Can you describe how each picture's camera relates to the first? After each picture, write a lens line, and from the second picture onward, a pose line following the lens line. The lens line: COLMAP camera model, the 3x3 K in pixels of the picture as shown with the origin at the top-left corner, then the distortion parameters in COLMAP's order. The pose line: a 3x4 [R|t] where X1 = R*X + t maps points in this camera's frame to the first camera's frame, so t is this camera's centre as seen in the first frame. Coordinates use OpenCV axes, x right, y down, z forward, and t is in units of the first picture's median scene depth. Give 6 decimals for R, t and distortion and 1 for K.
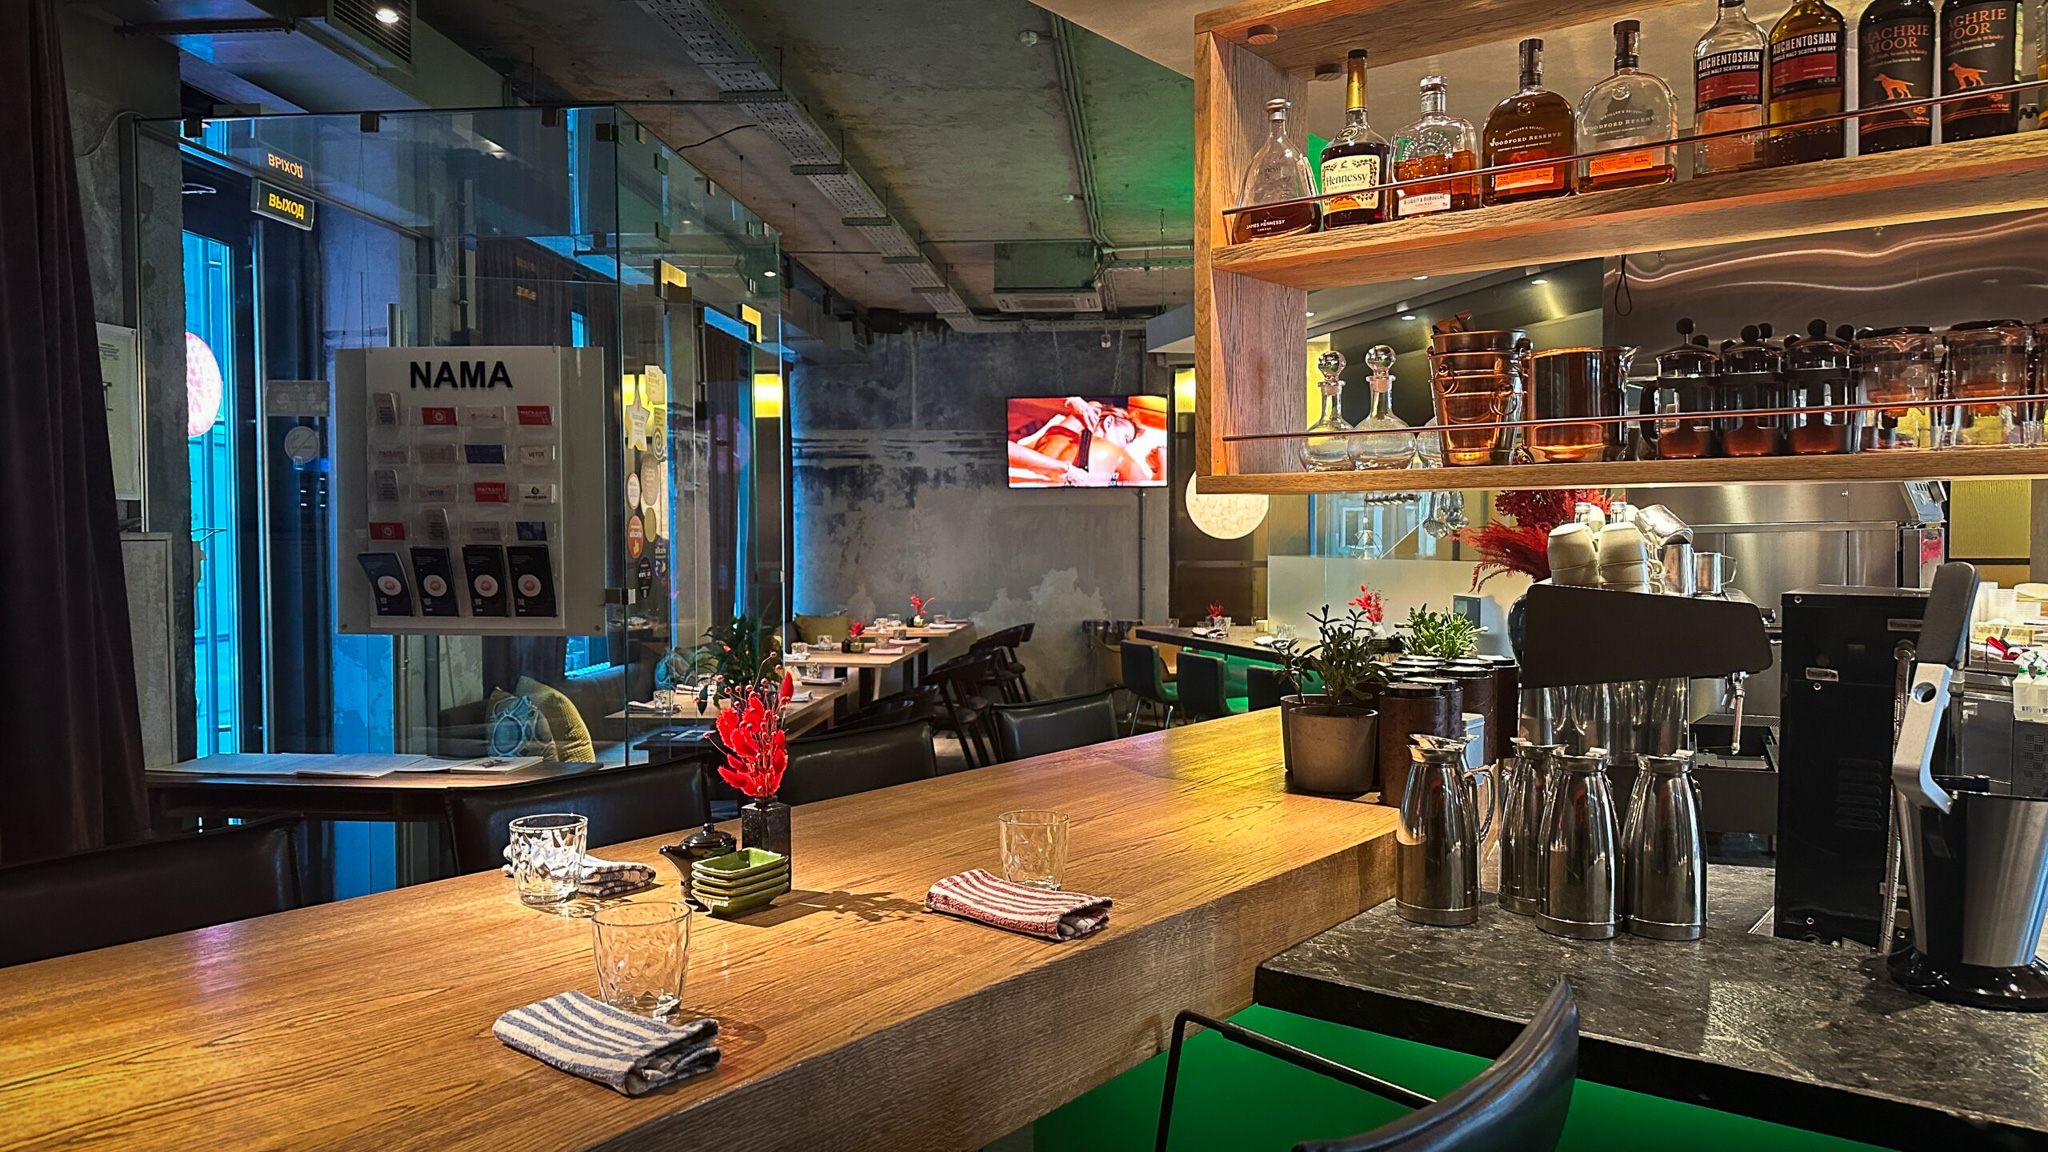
lens RADIAL K [[1418.6, 0, 1021.0], [0, 1418.6, 575.0], [0, 0, 1]] dist [0.077769, -0.095256]
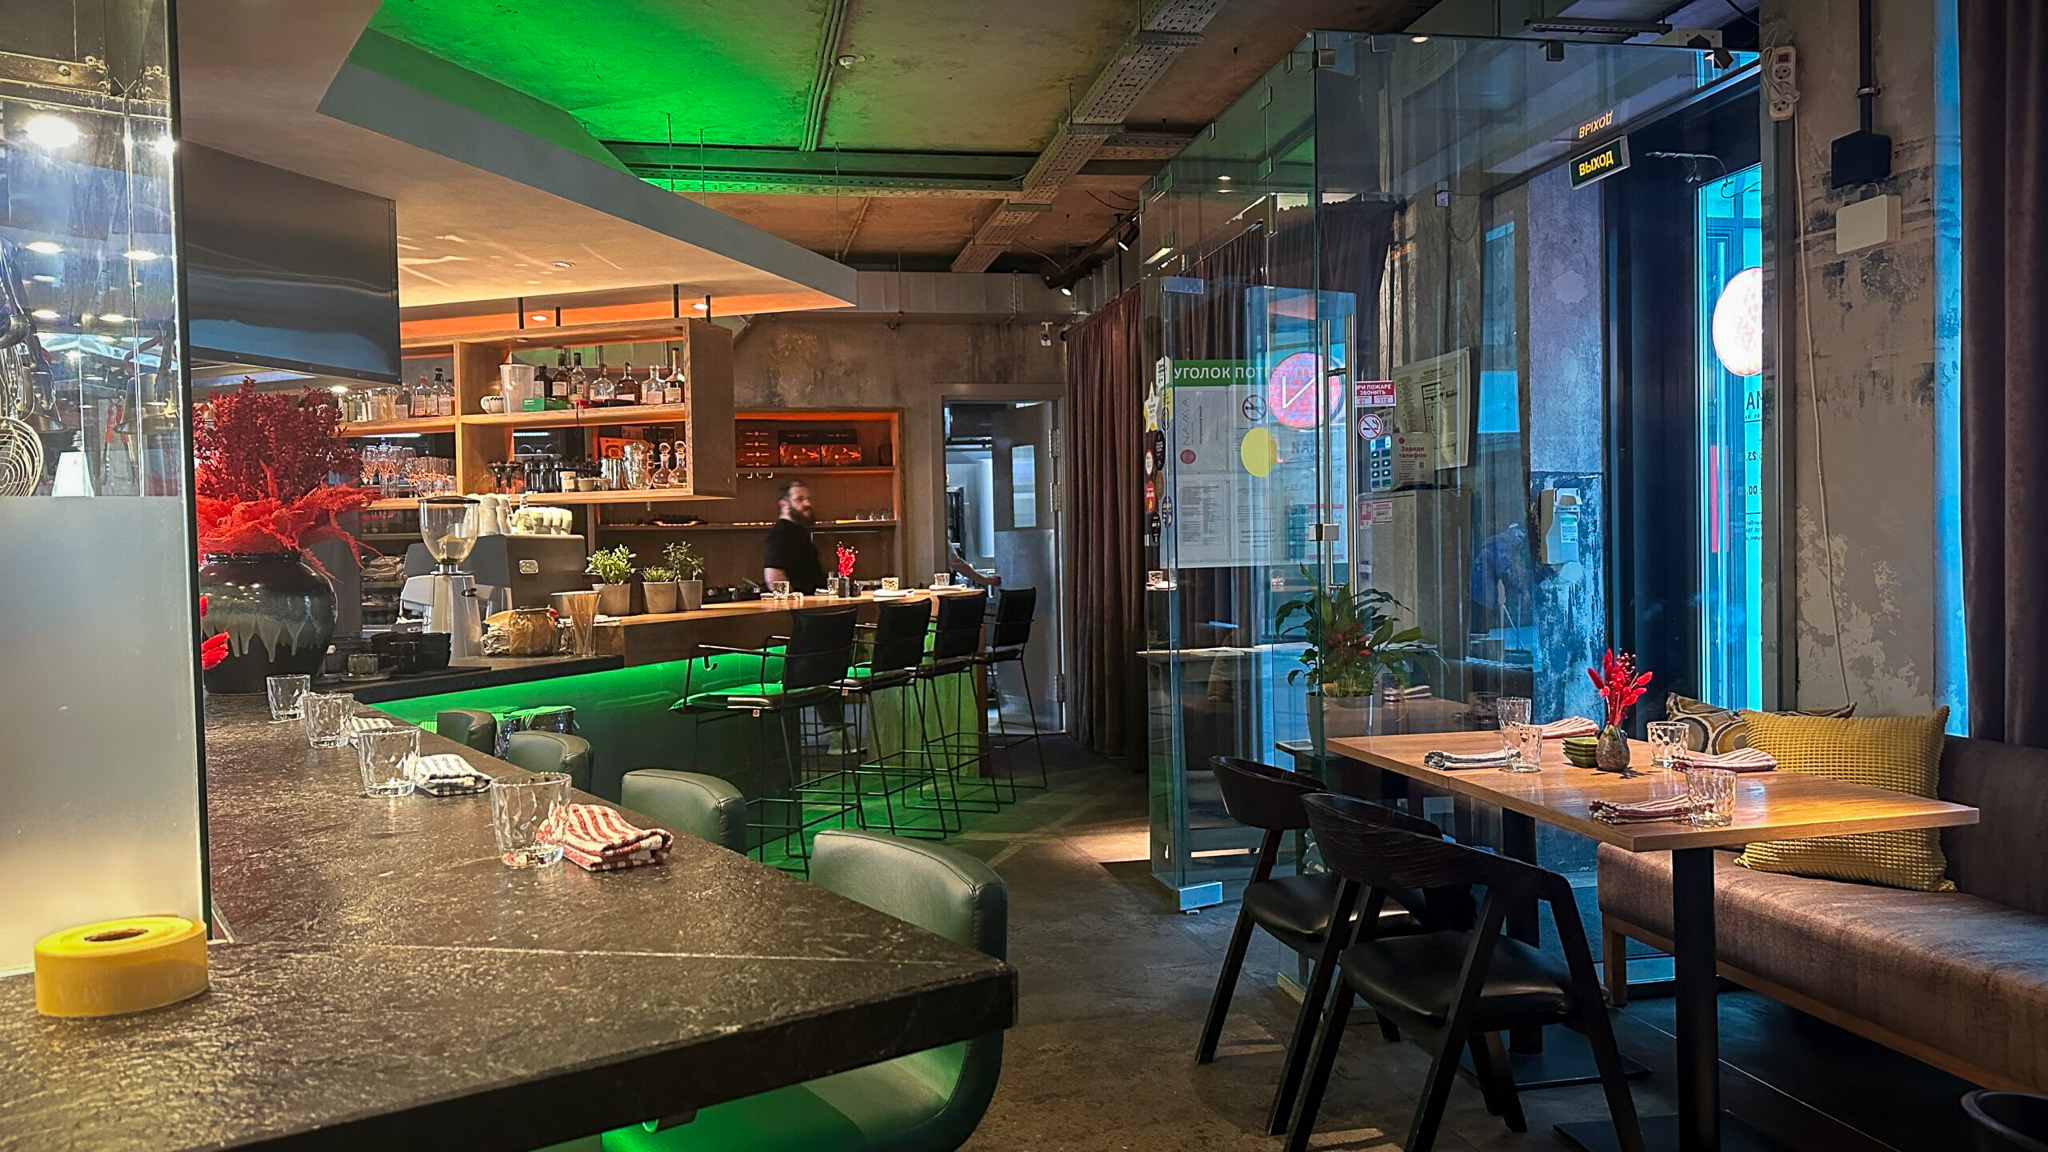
lens RADIAL K [[1418.6, 0, 1032.0], [0, 1418.6, 573.8], [0, 0, 1]] dist [0.077769, -0.095256]
pose [[-0.954950, 0.028159, -0.295428, 0.197008], [0.014326, 0.998702, 0.048884, -0.016645], [0.296421, 0.042449, -0.954114, 1.895035]]
